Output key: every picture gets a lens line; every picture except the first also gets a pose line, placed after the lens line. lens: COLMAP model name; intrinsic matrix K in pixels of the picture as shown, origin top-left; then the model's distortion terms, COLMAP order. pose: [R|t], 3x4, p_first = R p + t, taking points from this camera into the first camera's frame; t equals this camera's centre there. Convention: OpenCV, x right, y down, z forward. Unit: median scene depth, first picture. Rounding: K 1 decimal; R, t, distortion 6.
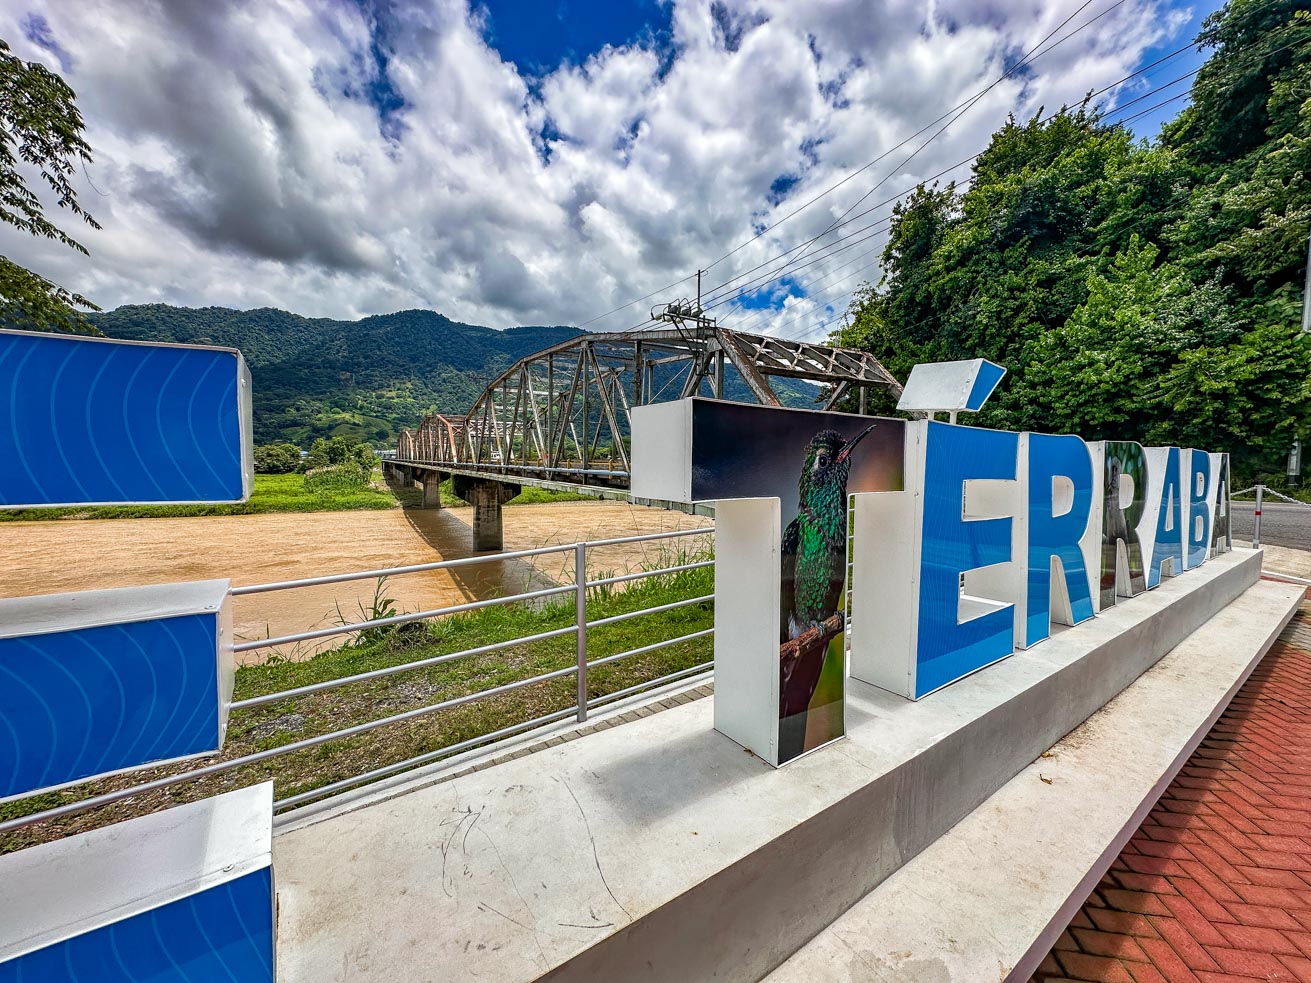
lens RADIAL K [[527.2, 0, 659.6], [0, 527.2, 491.8], [0, 0, 1]] dist [-0.013325, 0.002523]
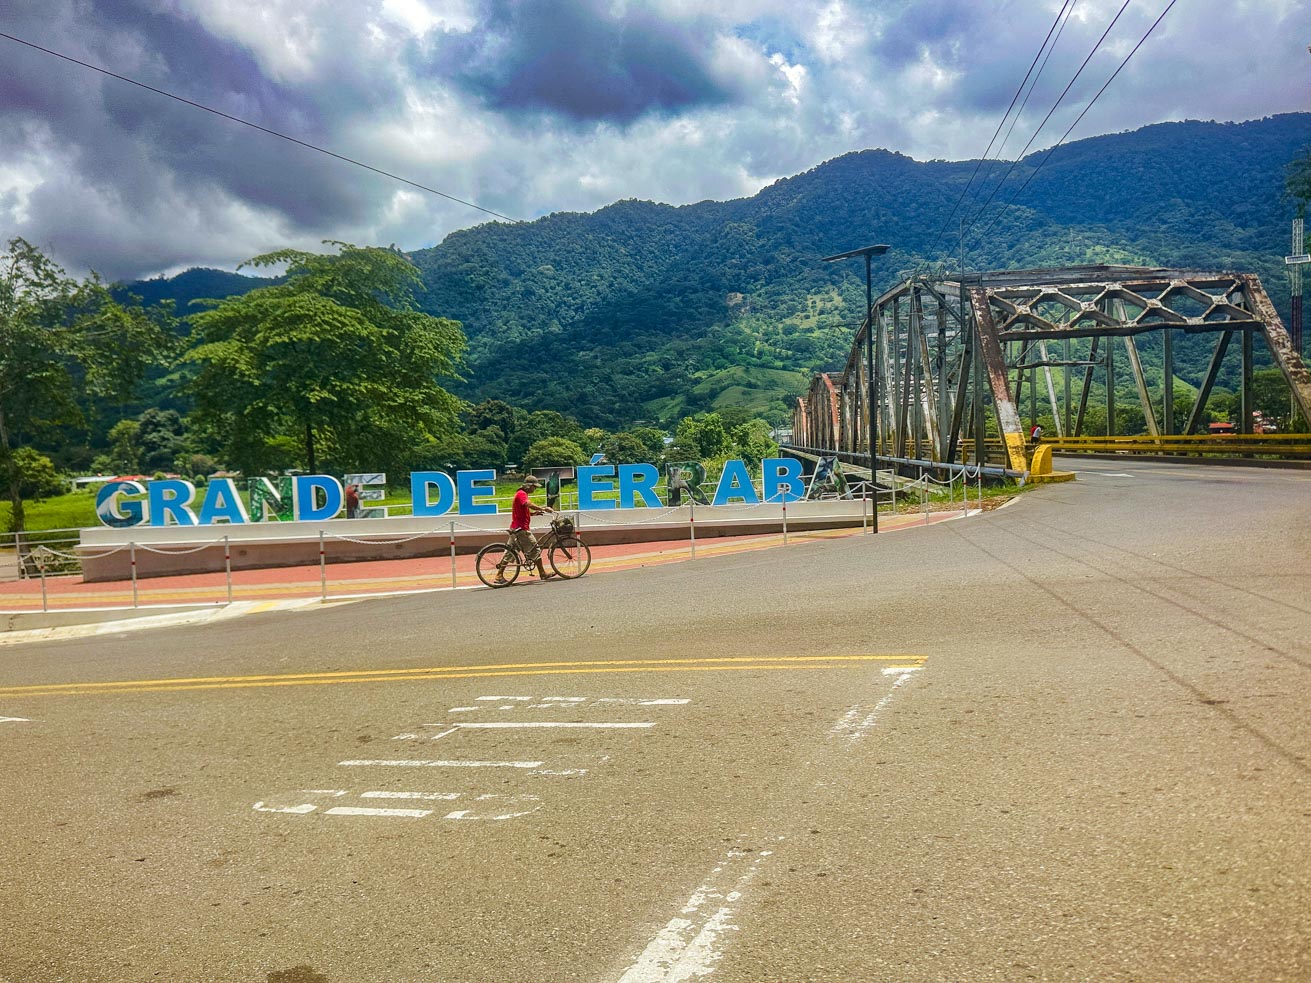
lens RADIAL K [[1174.2, 0, 642.6], [0, 1174.2, 495.0], [0, 0, 1]] dist [0.091925, -0.005108]
pose [[0.801992, -0.020940, -0.596968, 0.077832], [0.016892, 0.999781, -0.012376, 0.003380], [0.597096, -0.000159, 0.802170, -0.082003]]
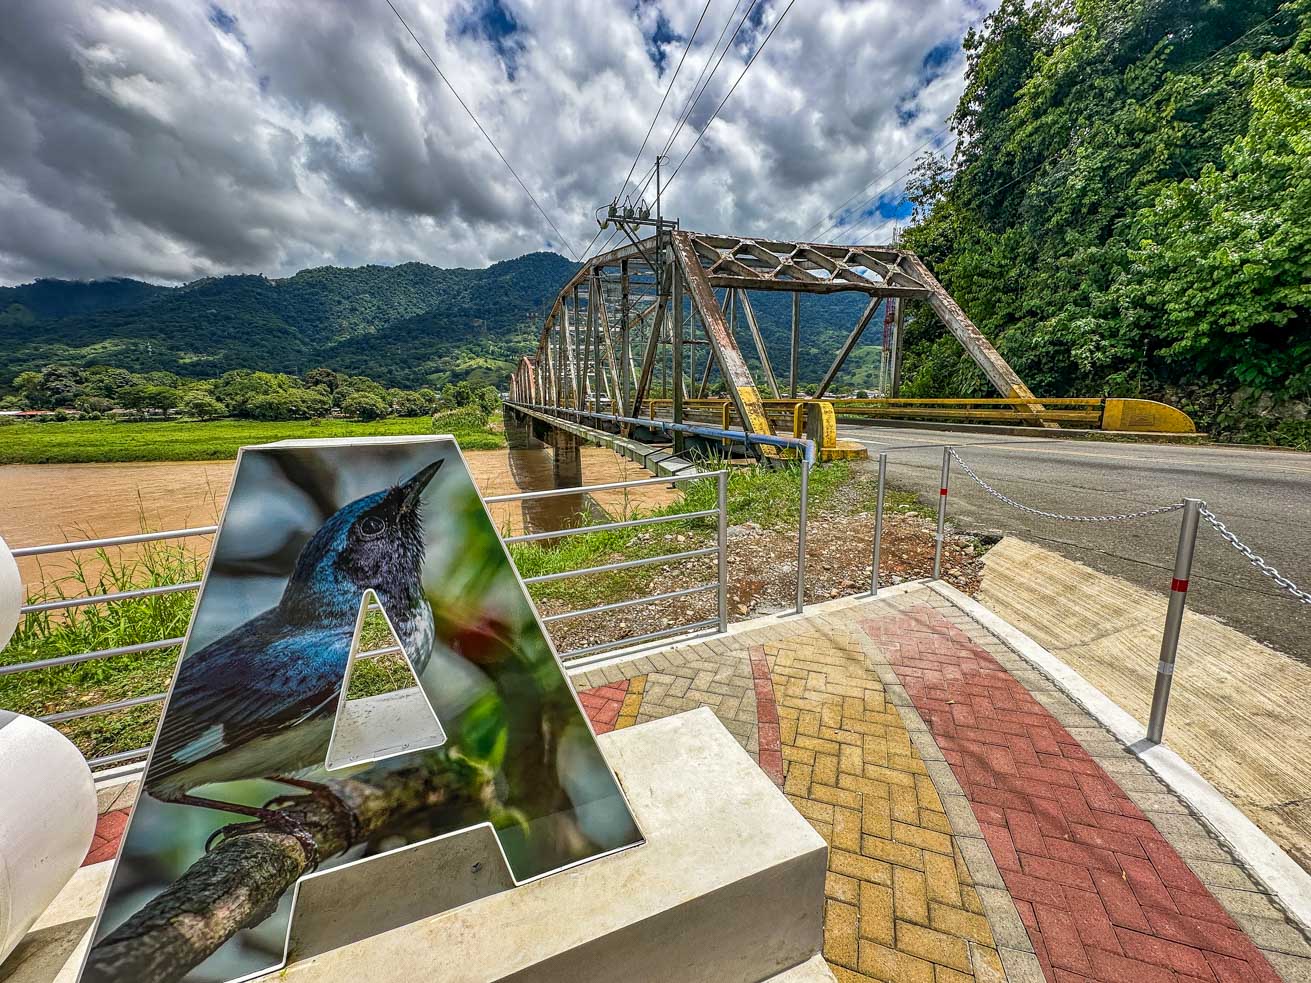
lens RADIAL K [[527.2, 0, 663.4], [0, 527.2, 496.5], [0, 0, 1]] dist [-0.013325, 0.002523]
pose [[0.971293, 0.020923, -0.236966, 0.027617], [0.009294, 0.992027, 0.125685, -0.001431], [0.237707, -0.124280, 0.963354, 0.017176]]
